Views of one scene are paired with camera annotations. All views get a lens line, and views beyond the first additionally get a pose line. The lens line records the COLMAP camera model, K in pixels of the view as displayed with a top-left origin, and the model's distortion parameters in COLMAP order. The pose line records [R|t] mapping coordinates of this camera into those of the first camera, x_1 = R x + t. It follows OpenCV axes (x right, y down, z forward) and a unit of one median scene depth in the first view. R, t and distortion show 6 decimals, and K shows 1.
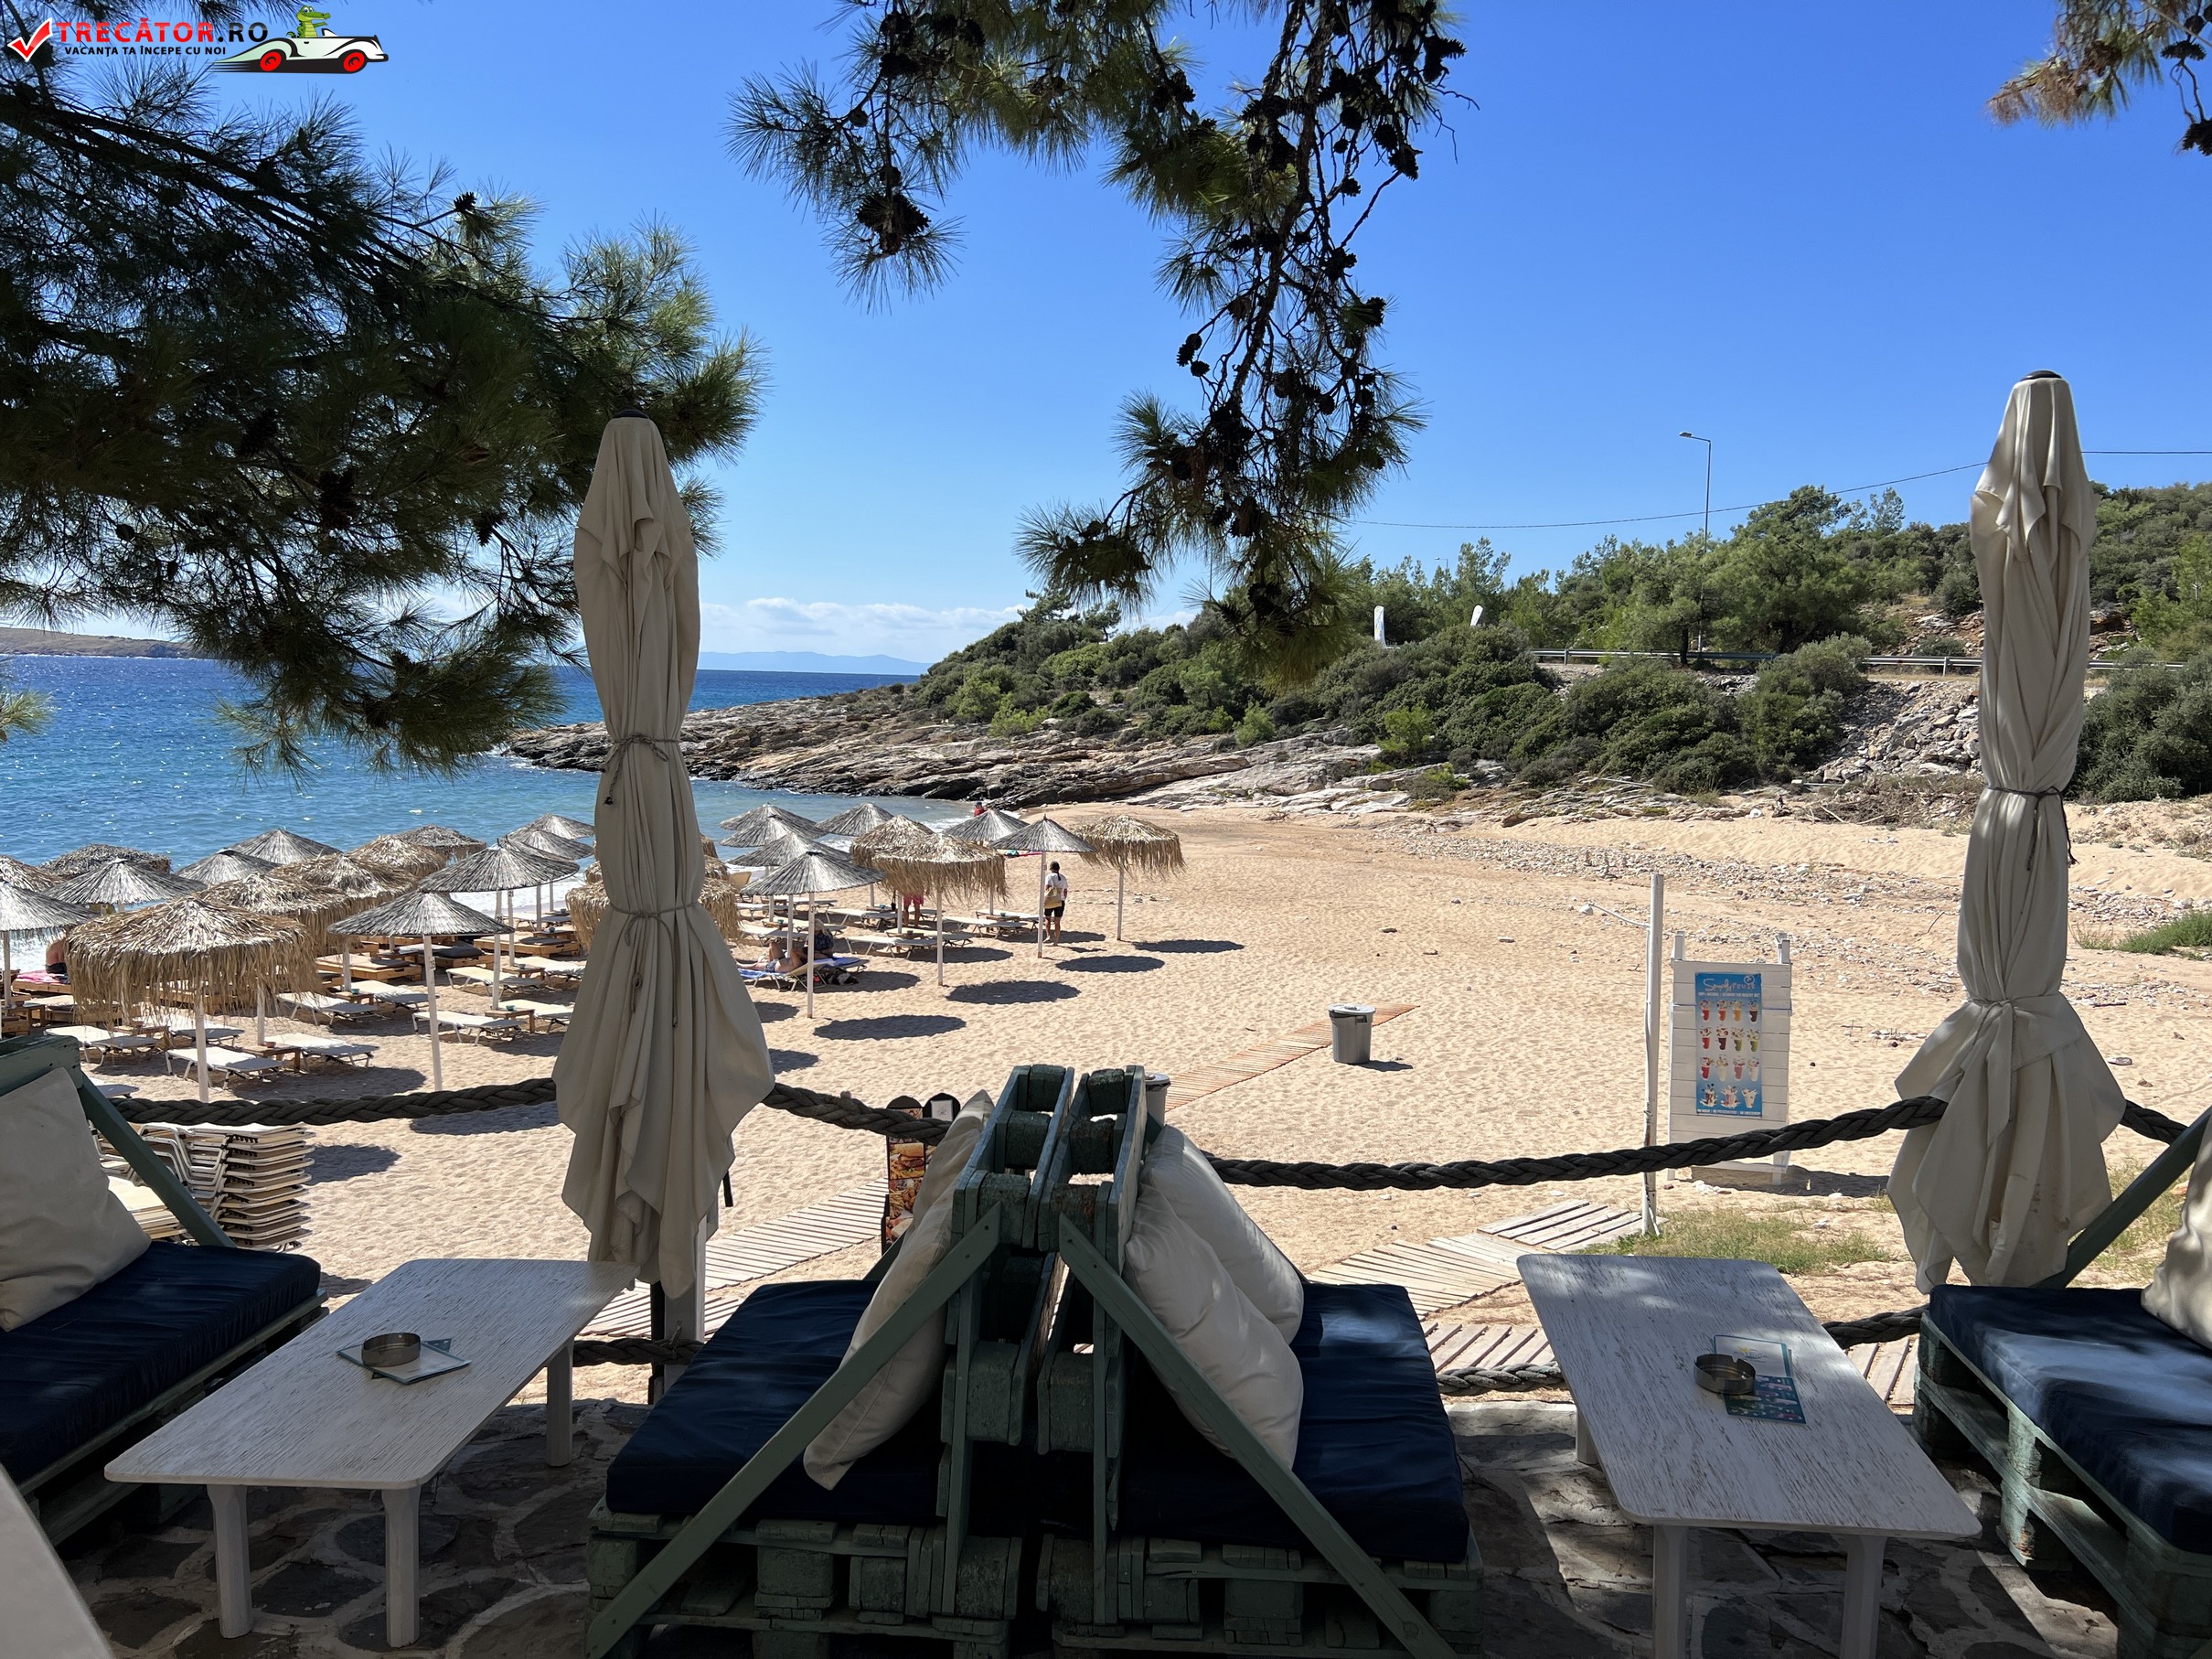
lens RADIAL K [[1666.4, 0, 1096.0], [0, 1666.4, 810.7], [0, 0, 1]] dist [0.055508, -0.060907]
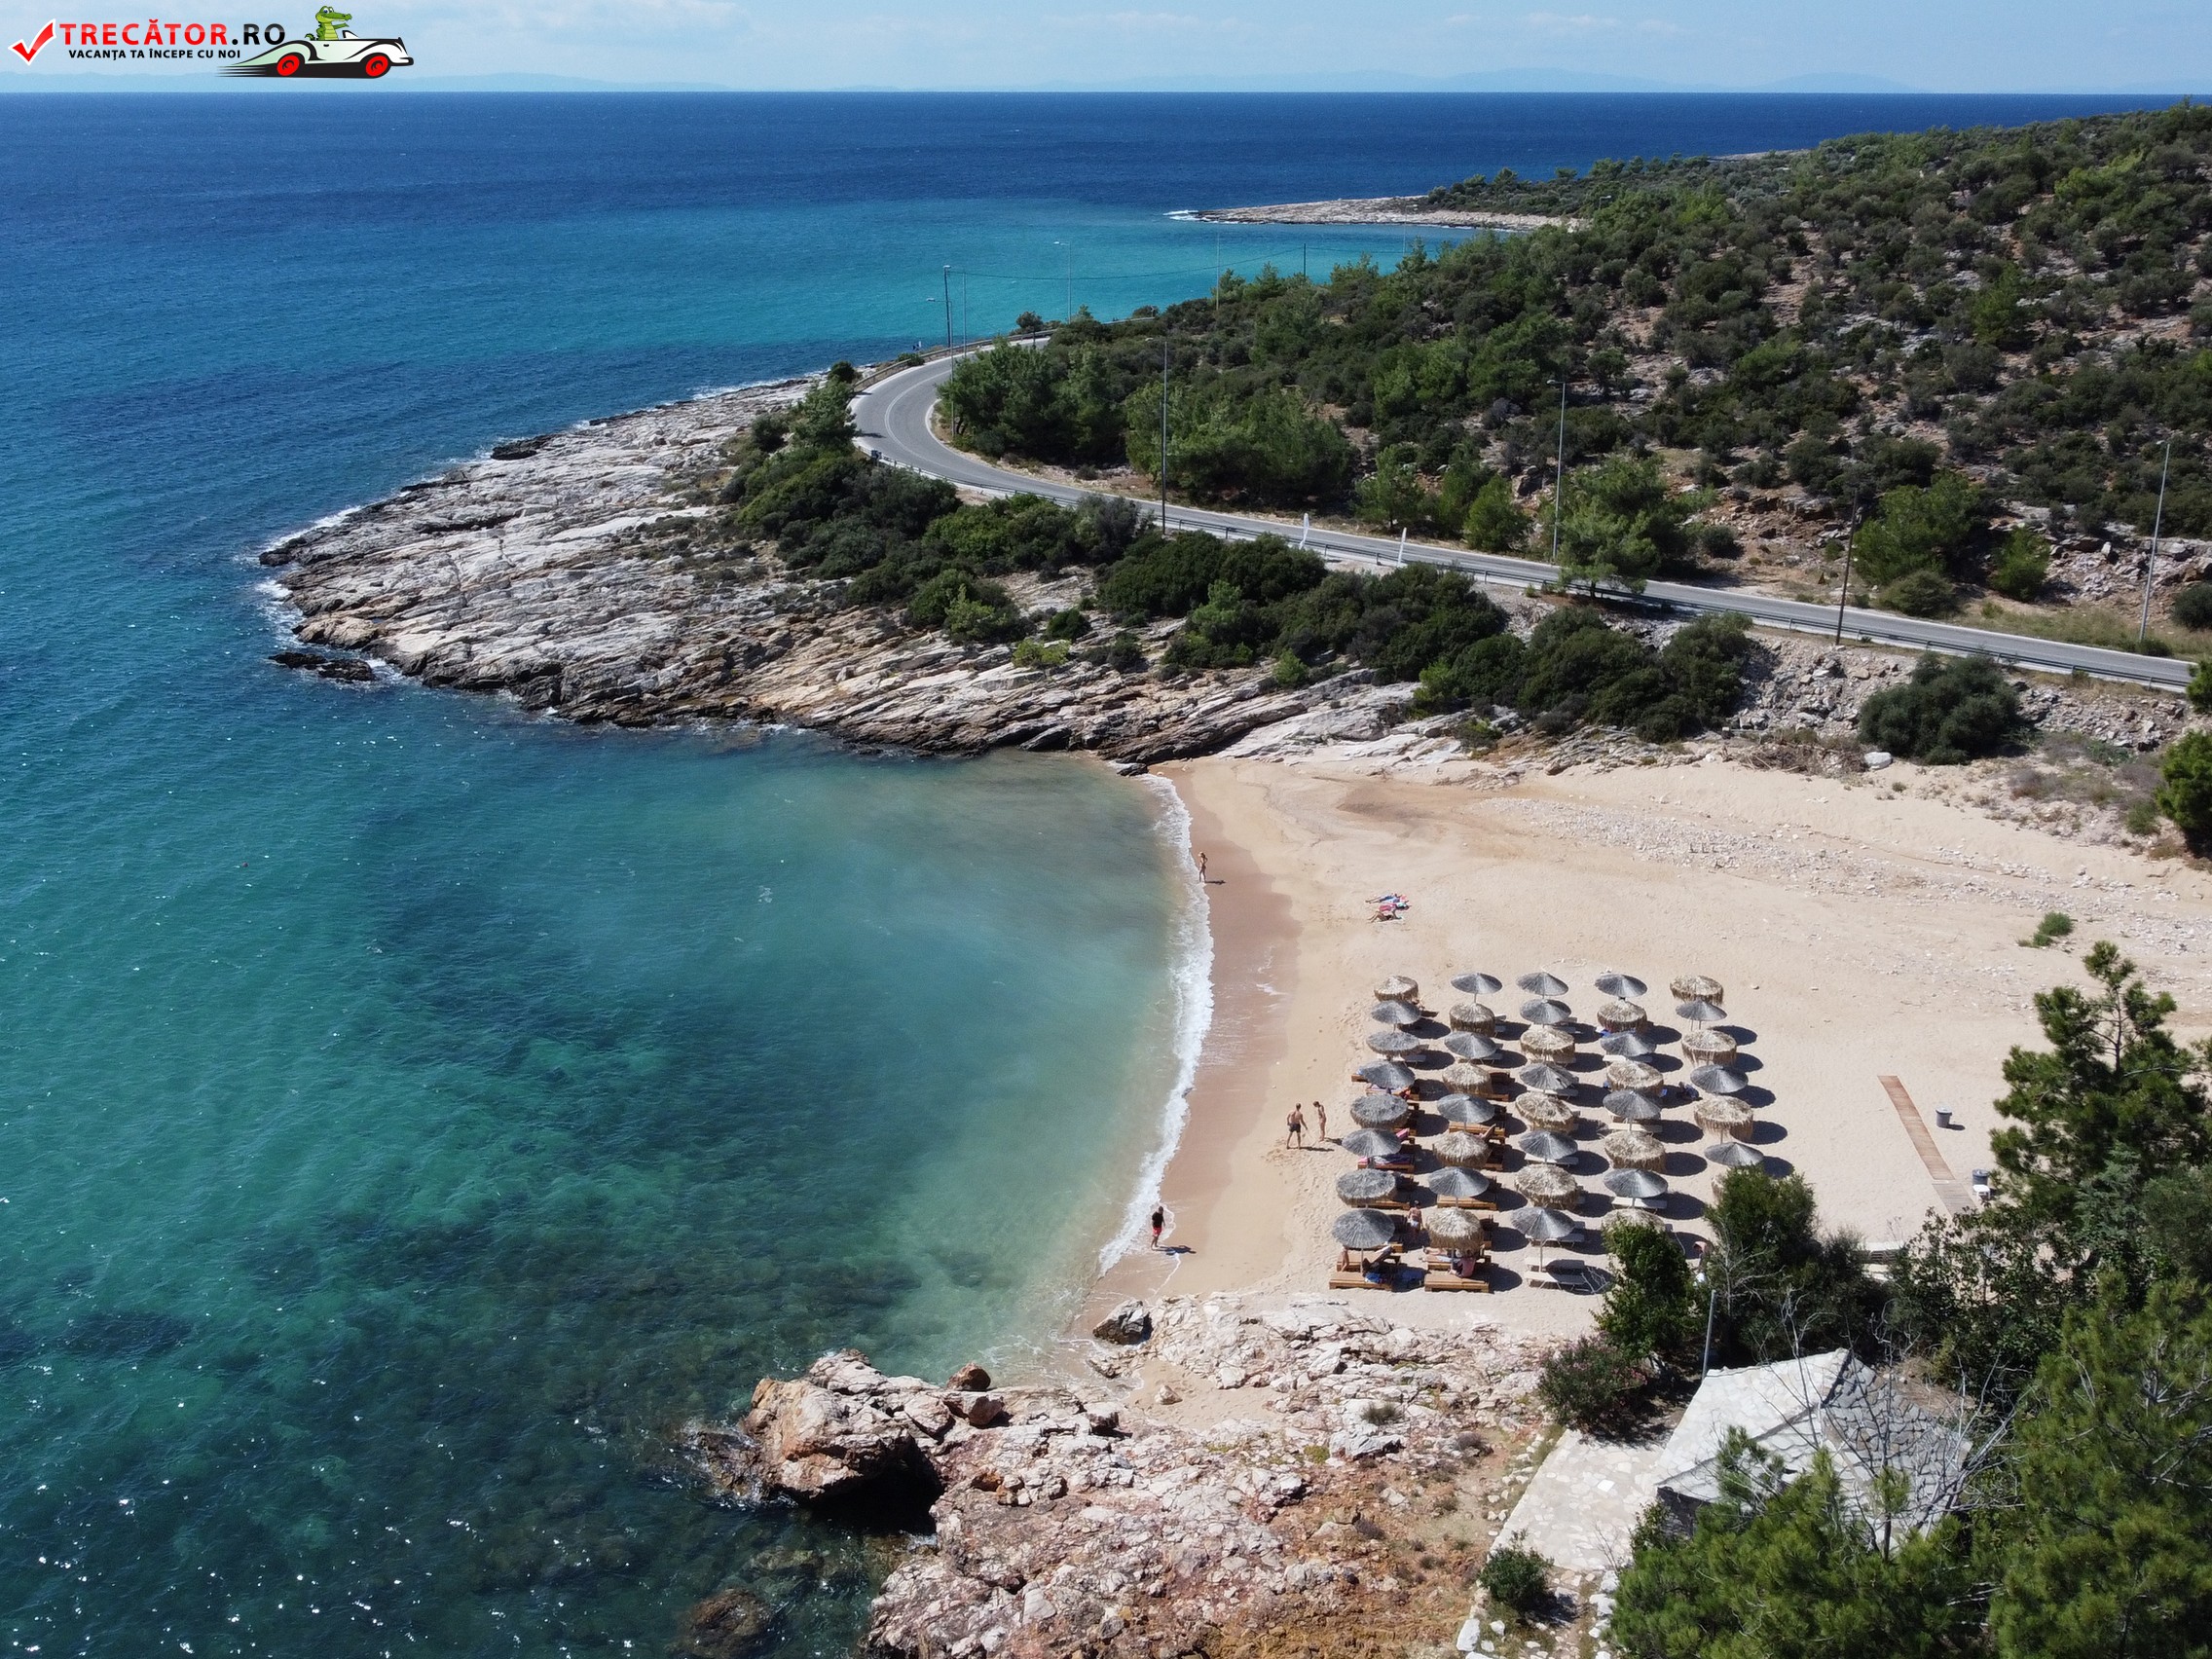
lens RADIAL K [[2246.6, 0, 1103.4], [0, 2246.6, 827.2], [0, 0, 1]] dist [-0.009107, 0.000000]
pose [[0.920915, -0.140471, 0.363571, -1.021709], [0.048214, 0.966690, 0.251369, -0.563828], [-0.386770, -0.213961, 0.897012, -0.741315]]
